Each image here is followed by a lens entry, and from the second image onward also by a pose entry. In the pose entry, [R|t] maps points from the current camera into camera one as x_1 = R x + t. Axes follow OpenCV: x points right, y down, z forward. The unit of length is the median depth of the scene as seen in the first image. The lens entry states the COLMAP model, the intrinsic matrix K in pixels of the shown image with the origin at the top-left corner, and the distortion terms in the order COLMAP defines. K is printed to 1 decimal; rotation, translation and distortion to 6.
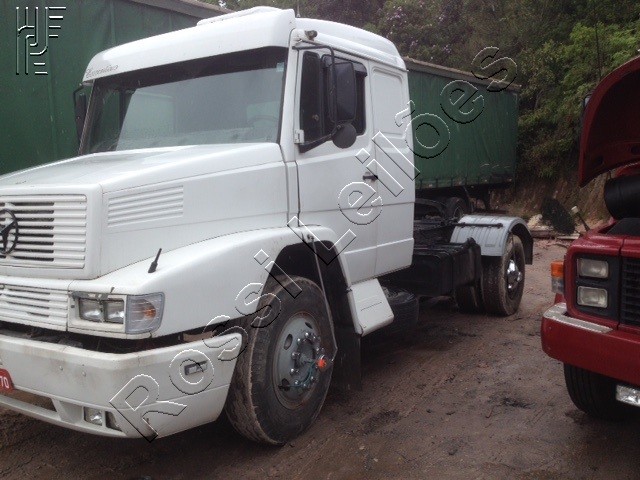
lens RADIAL K [[622.2, 0, 311.2], [0, 622.2, 240.2], [0, 0, 1]] dist [0.226763, -0.519486]
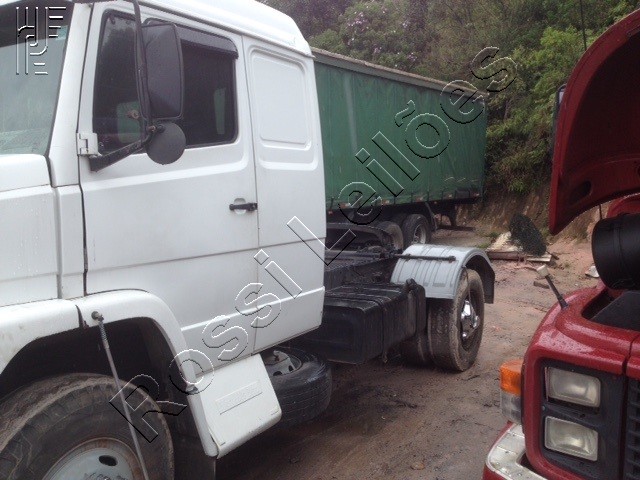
lens RADIAL K [[522.3, 0, 320.0], [0, 522.3, 240.0], [0, 0, 1]] dist [0.118803, -0.263856]
pose [[0.999868, -0.003950, -0.015735, 0.141620], [0.004056, 0.999969, 0.006743, -0.051743], [0.015708, -0.006806, 0.999853, 0.331188]]
